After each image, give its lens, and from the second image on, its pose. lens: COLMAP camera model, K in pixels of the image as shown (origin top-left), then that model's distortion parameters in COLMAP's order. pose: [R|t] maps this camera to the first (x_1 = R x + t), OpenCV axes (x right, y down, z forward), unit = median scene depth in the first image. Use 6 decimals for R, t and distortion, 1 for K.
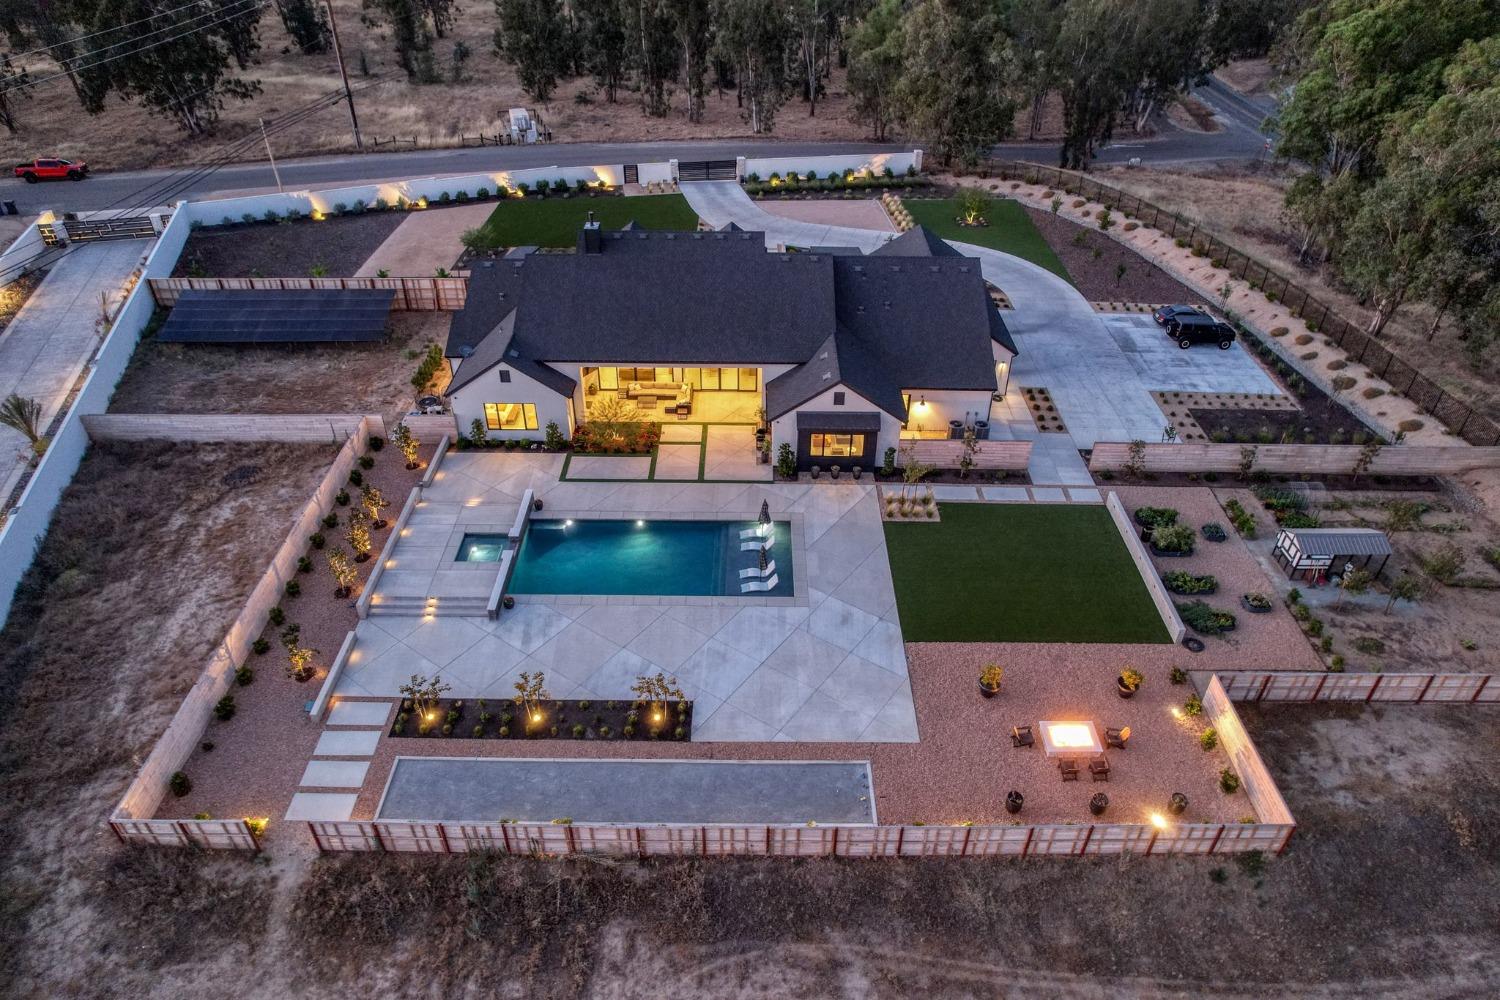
lens RADIAL K [[949.5, 0, 751.4], [0, 949.5, 503.4], [0, 0, 1]] dist [-0.063564, 0.053256]
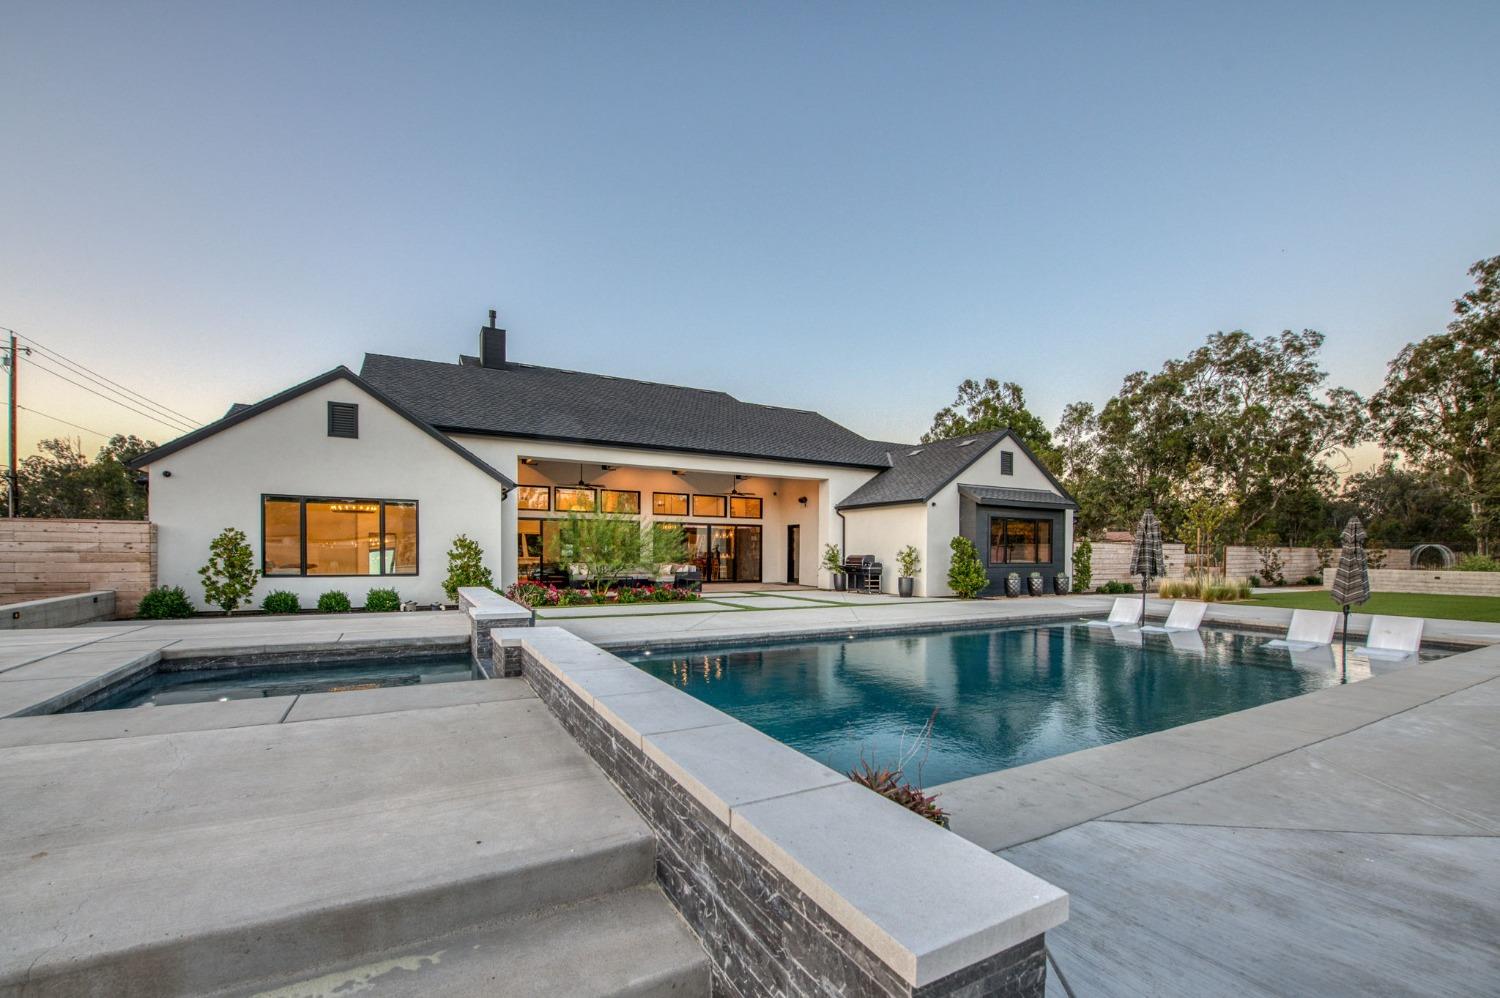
lens RADIAL K [[606.4, 0, 739.6], [0, 606.4, 537.5], [0, 0, 1]] dist [-0.030753, -0.000132]
pose [[0.886614, 0.008355, 0.462434, -0.231344], [0.270000, 0.802434, -0.532164, 0.084815], [-0.375519, 0.596682, 0.709194, 0.797143]]
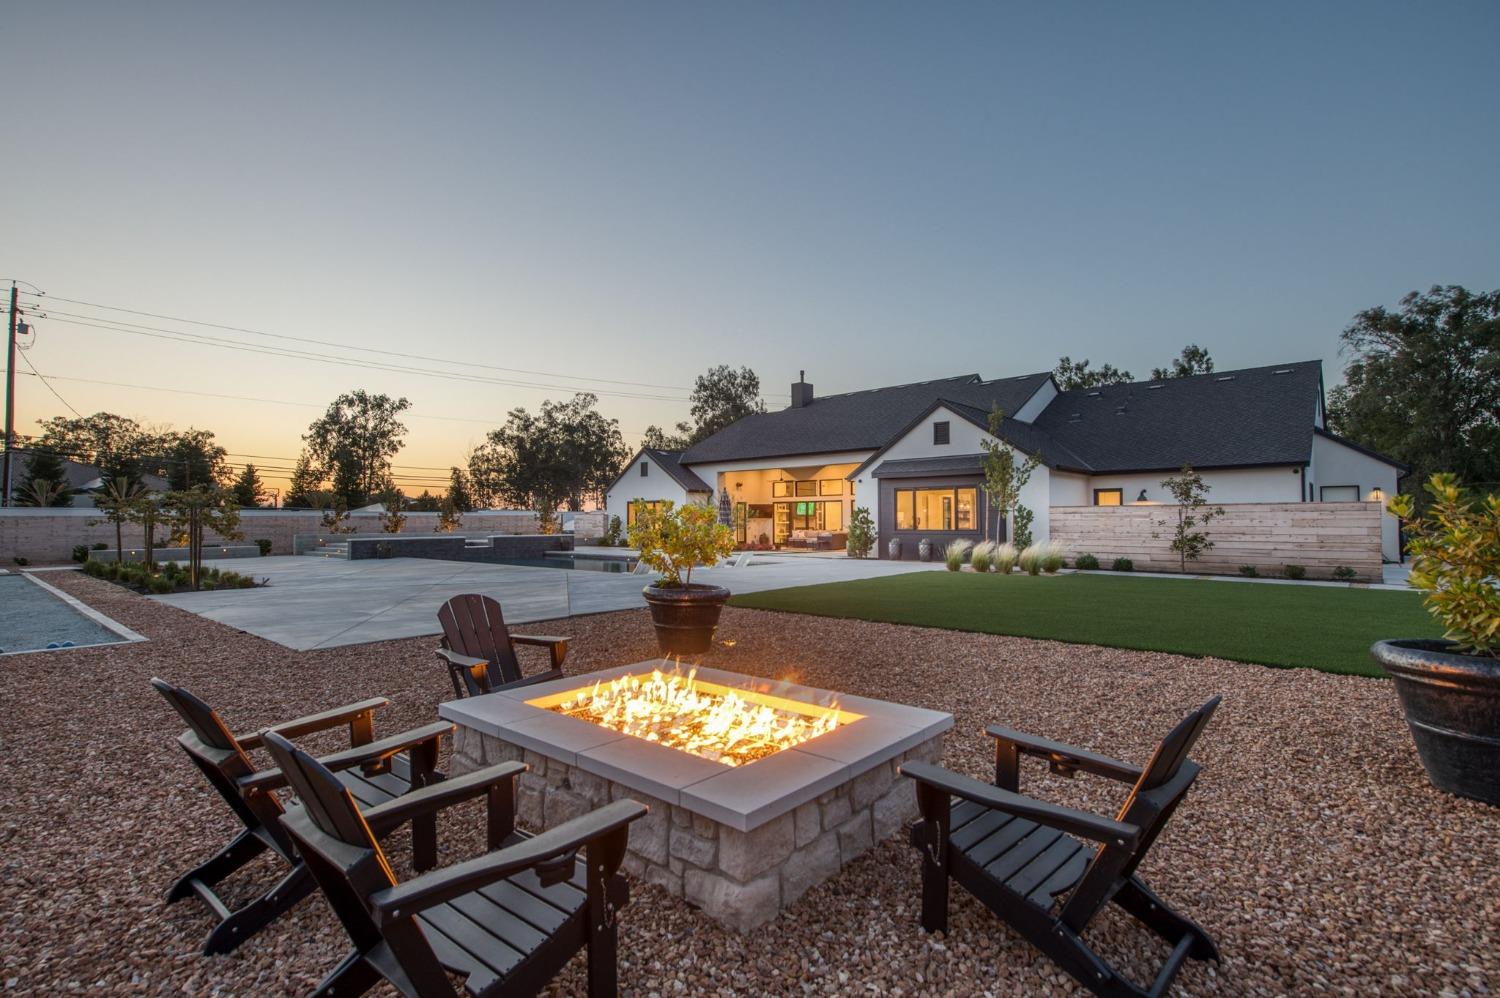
lens RADIAL K [[691.7, 0, 749.1], [0, 691.7, 505.6], [0, 0, 1]] dist [0.022279, 0.000274]
pose [[0.751173, -0.029842, -0.659430, 0.293709], [-0.378878, 0.798550, -0.467727, 0.190632], [0.540546, 0.601188, 0.588543, 0.666415]]
